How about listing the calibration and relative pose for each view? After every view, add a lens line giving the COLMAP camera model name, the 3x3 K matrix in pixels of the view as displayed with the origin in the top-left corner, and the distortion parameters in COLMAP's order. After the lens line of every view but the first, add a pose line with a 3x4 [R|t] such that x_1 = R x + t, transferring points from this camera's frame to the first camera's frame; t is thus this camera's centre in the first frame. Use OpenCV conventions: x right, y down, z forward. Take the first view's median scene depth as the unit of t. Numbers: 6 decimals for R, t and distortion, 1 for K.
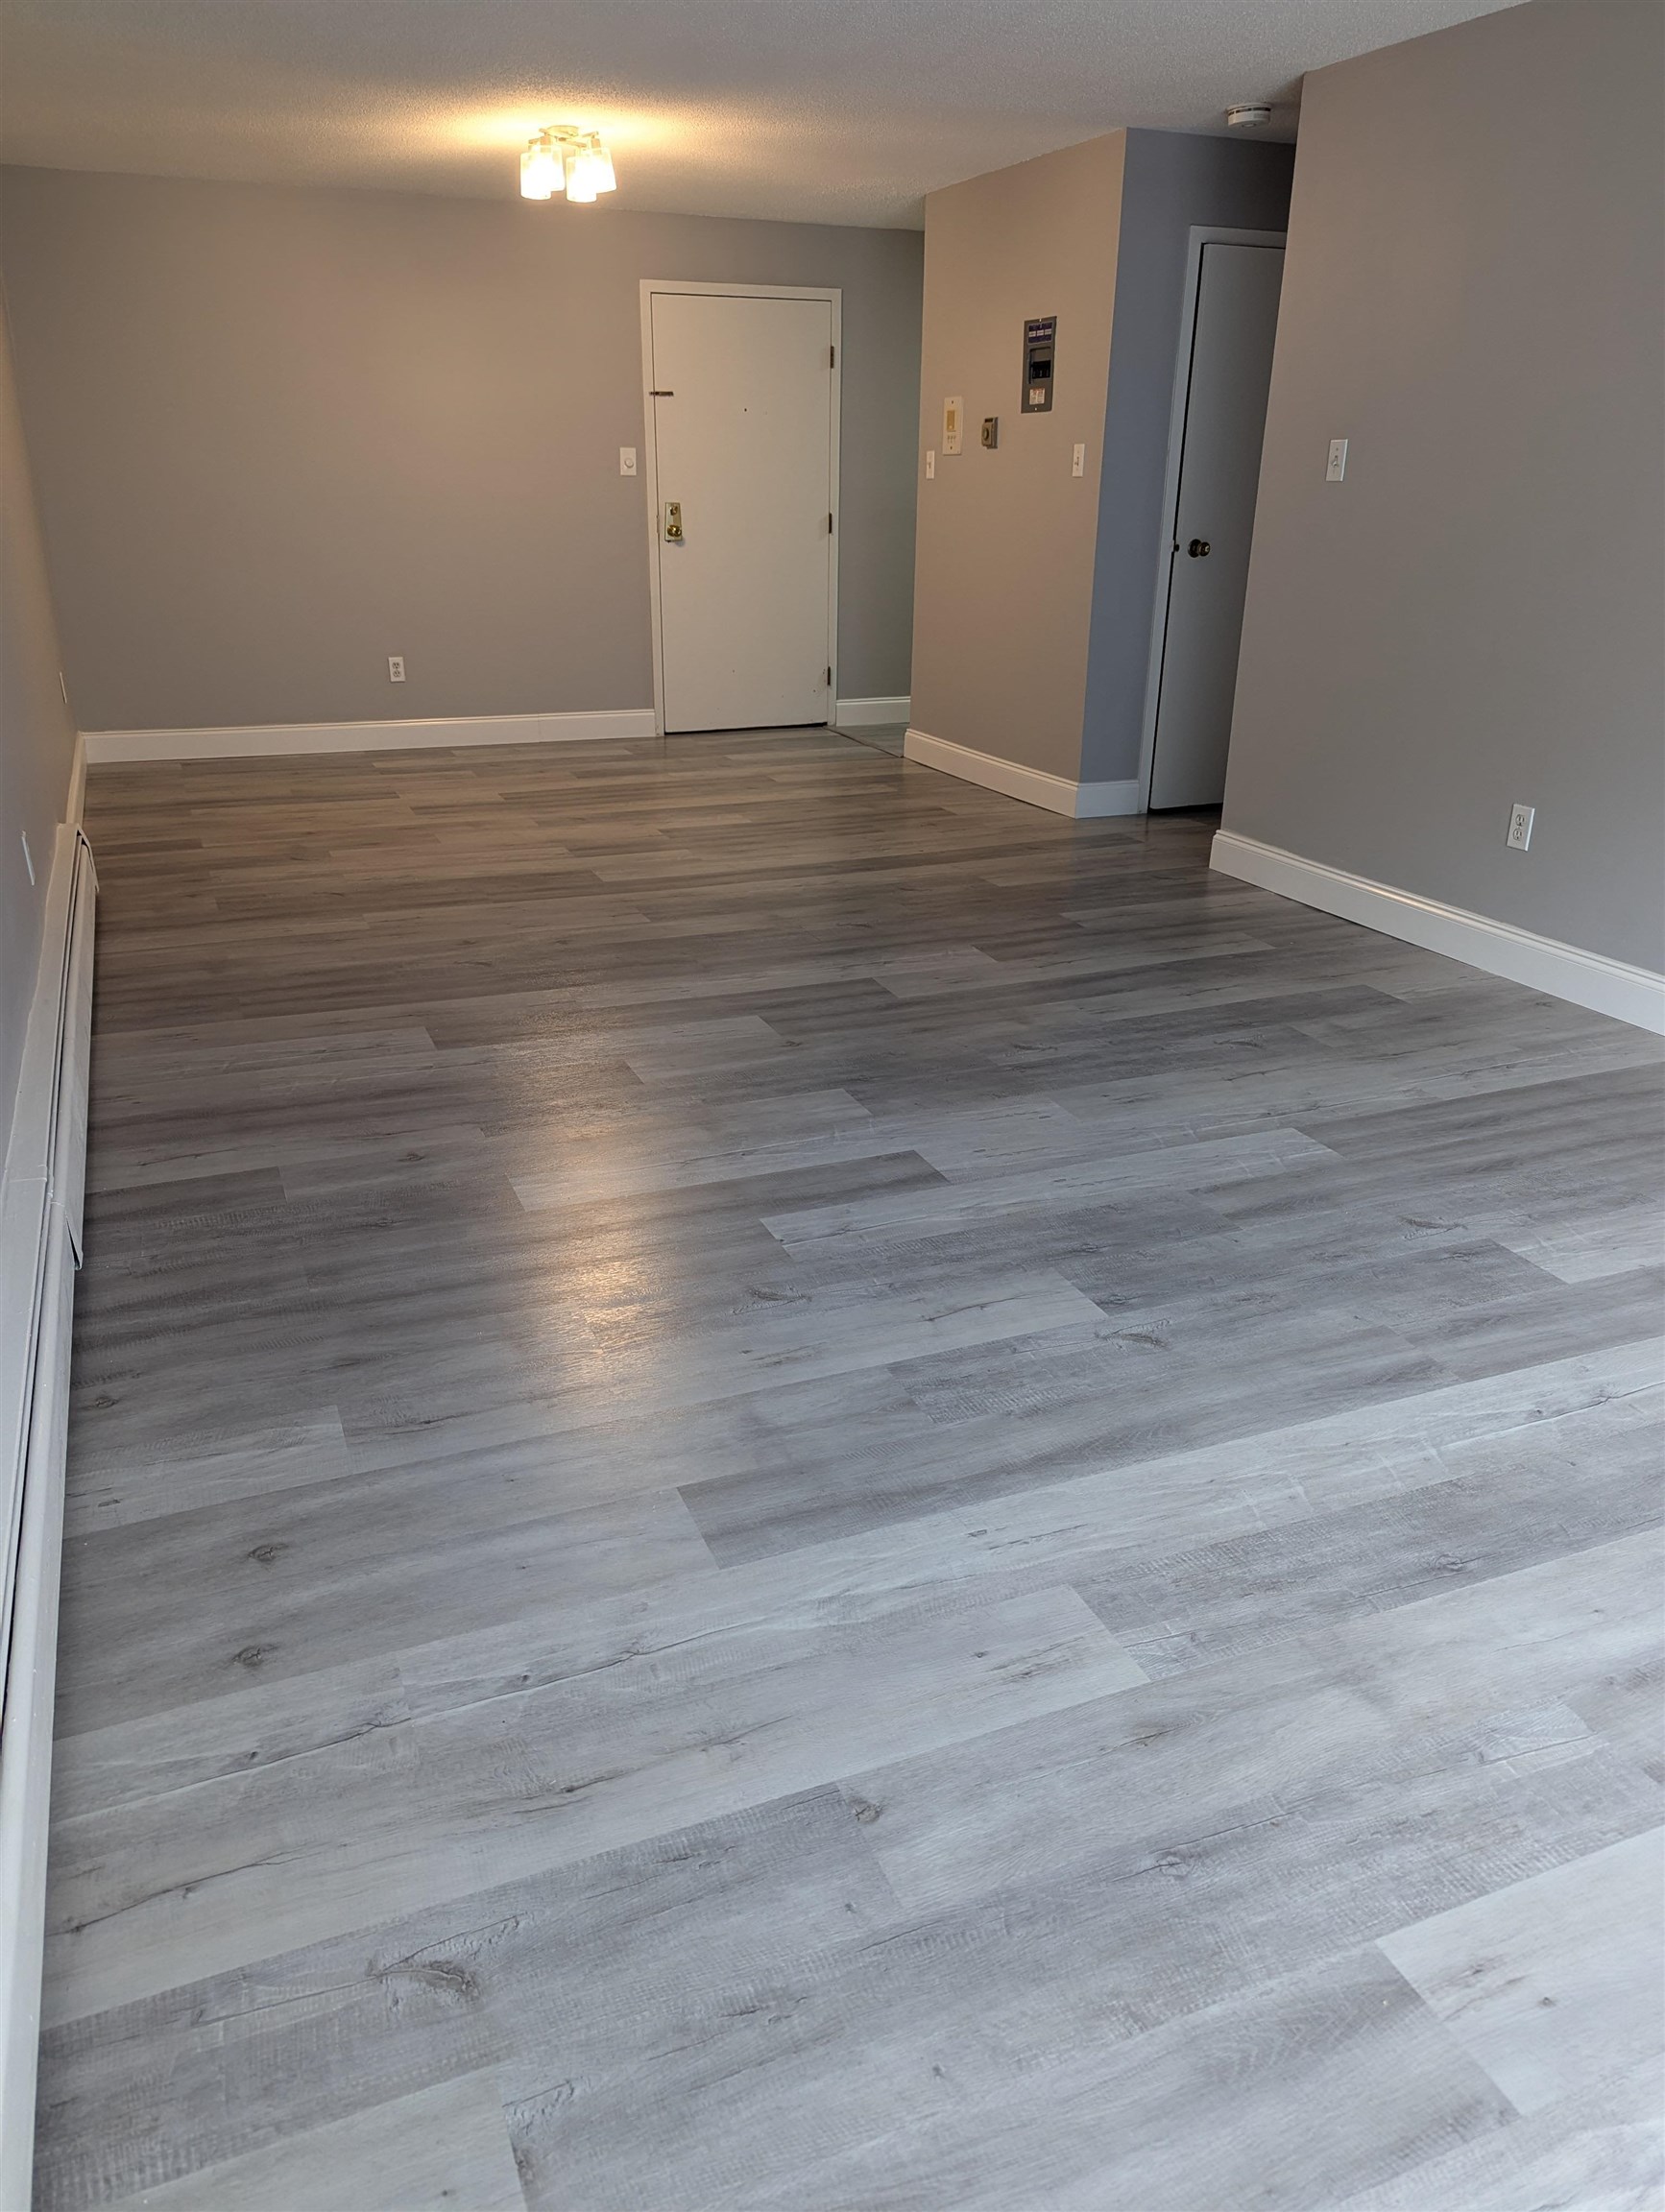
lens RADIAL K [[1557.4, 0, 792.3], [0, 1557.4, 1106.1], [0, 0, 1]] dist [0.007068, 0.002243]
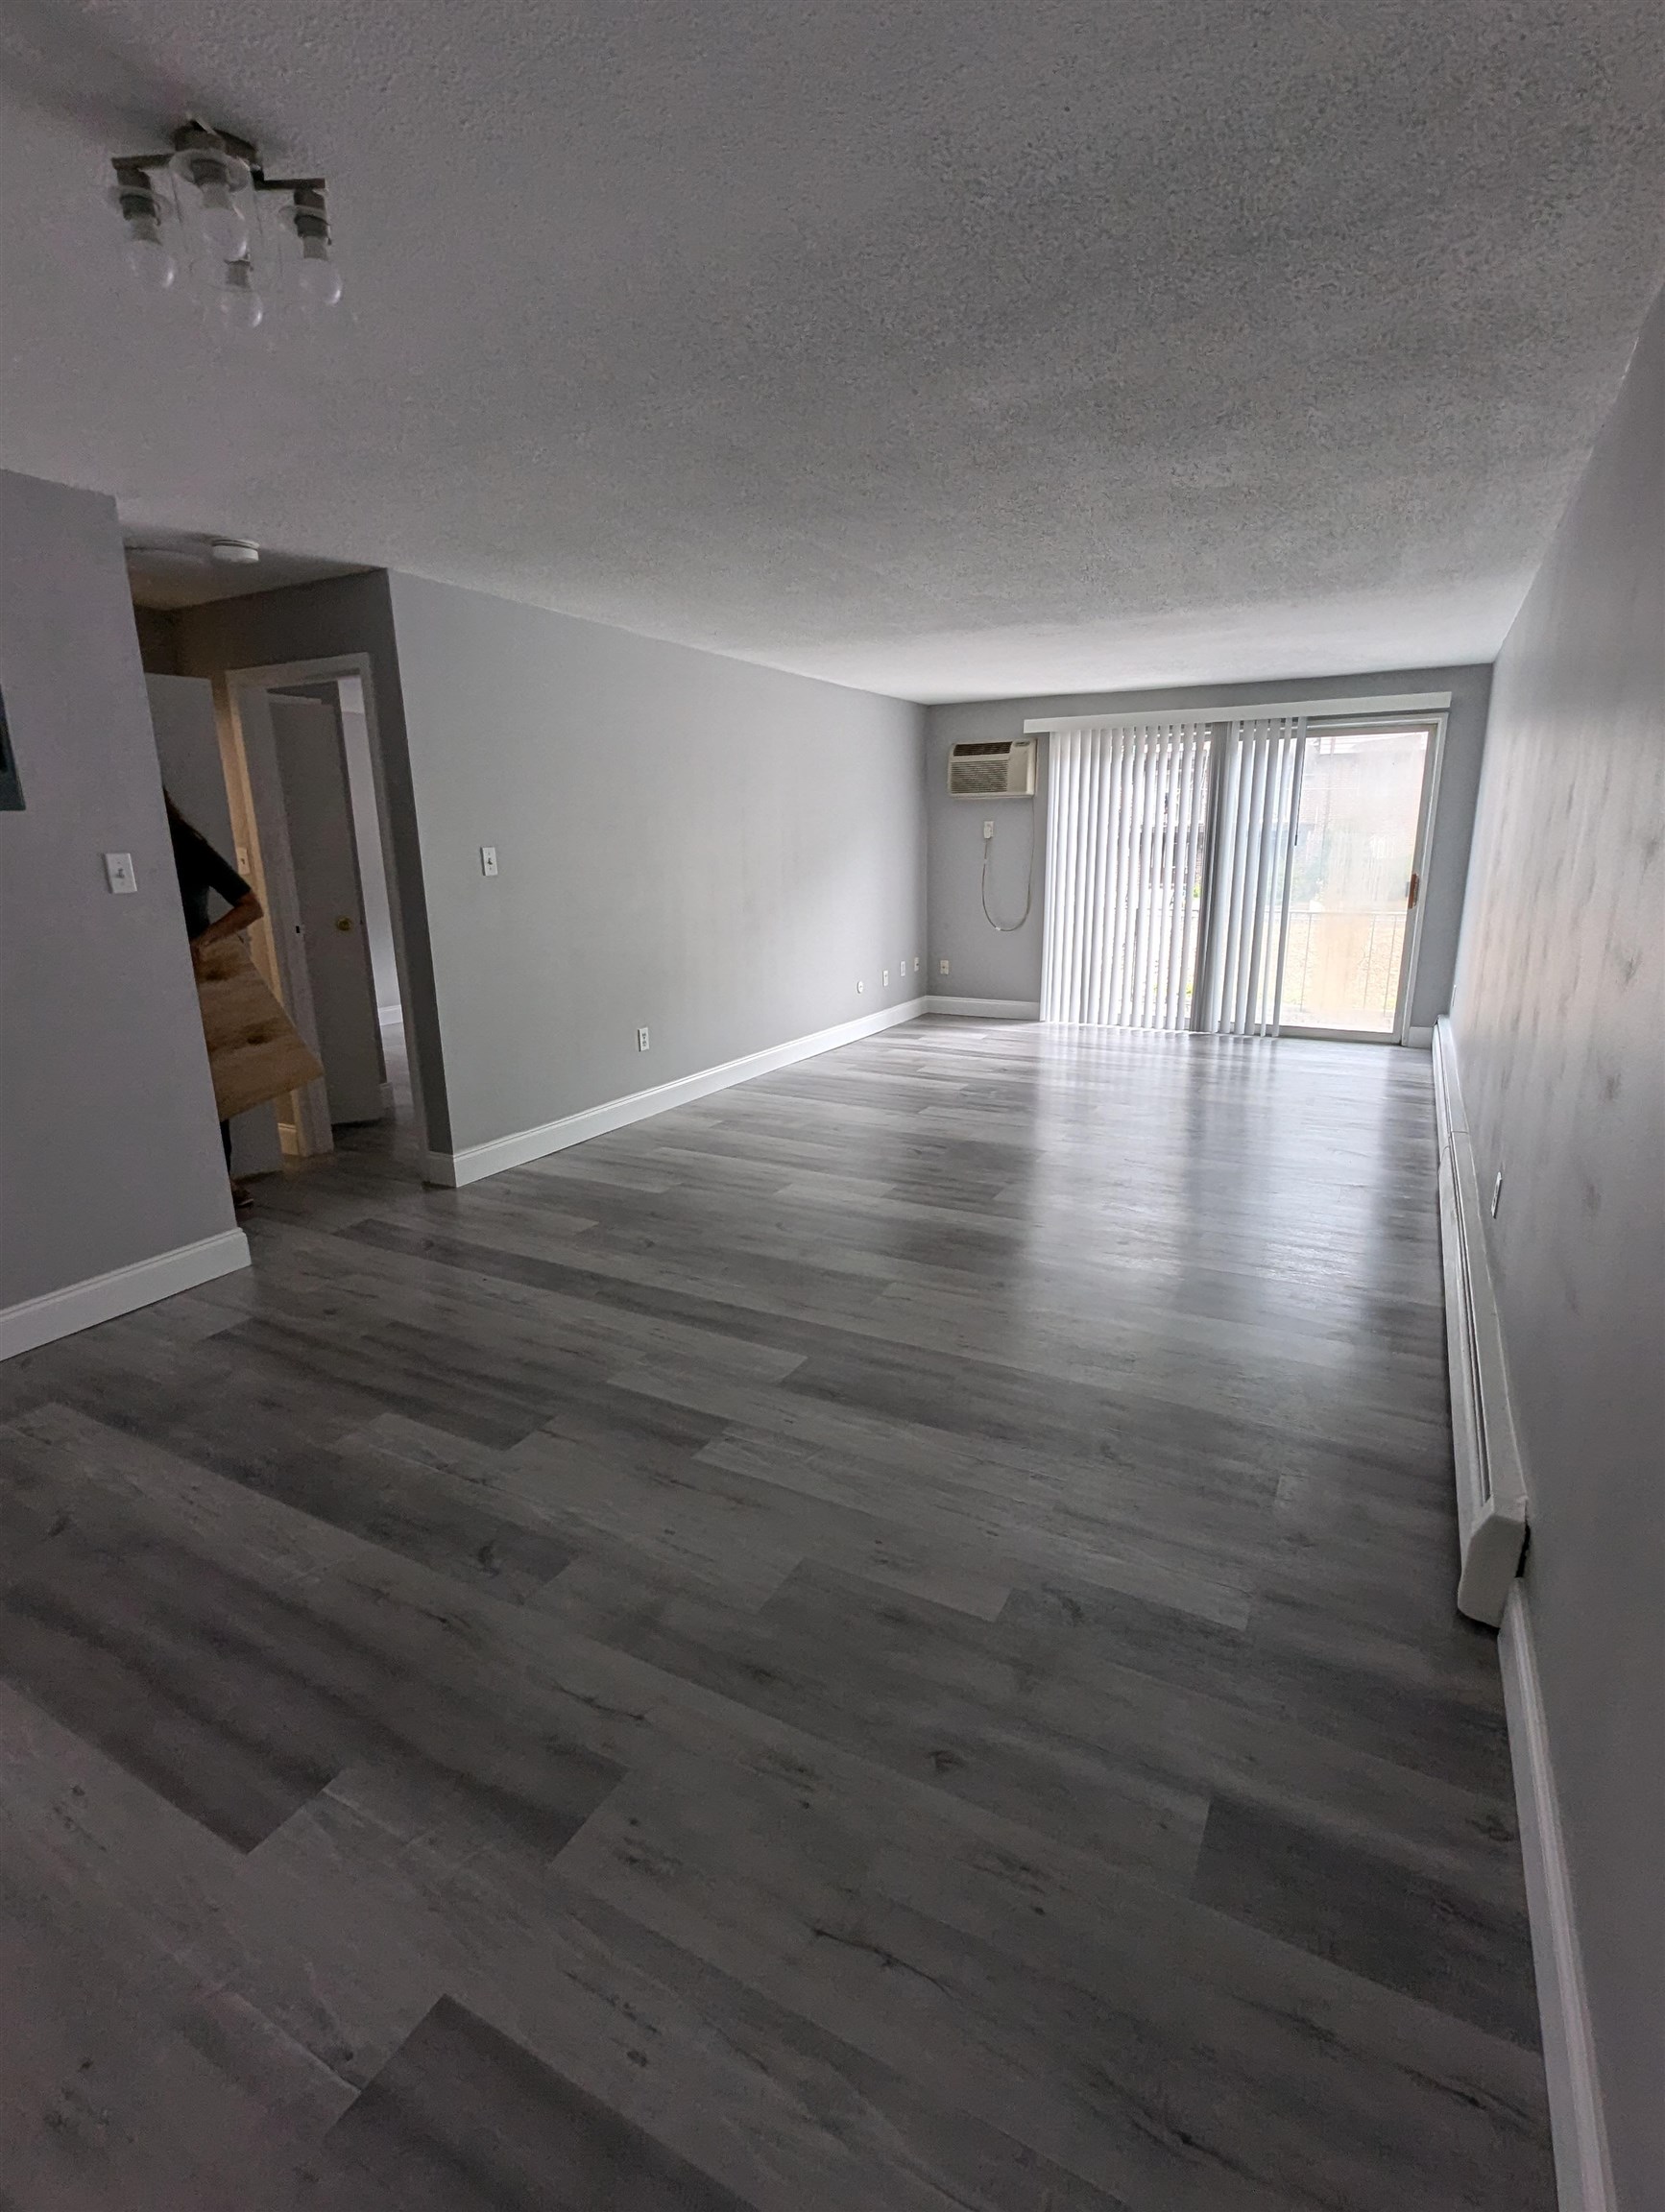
lens RADIAL K [[1057.9, 0, 832.5], [0, 1057.9, 1106.0], [0, 0, 1]] dist [-0.001554, -0.000736]
pose [[-0.647229, -0.187771, 0.738808, -0.642173], [0.293261, 0.833265, 0.468688, -0.635665], [-0.703628, 0.520011, -0.484247, 1.472340]]
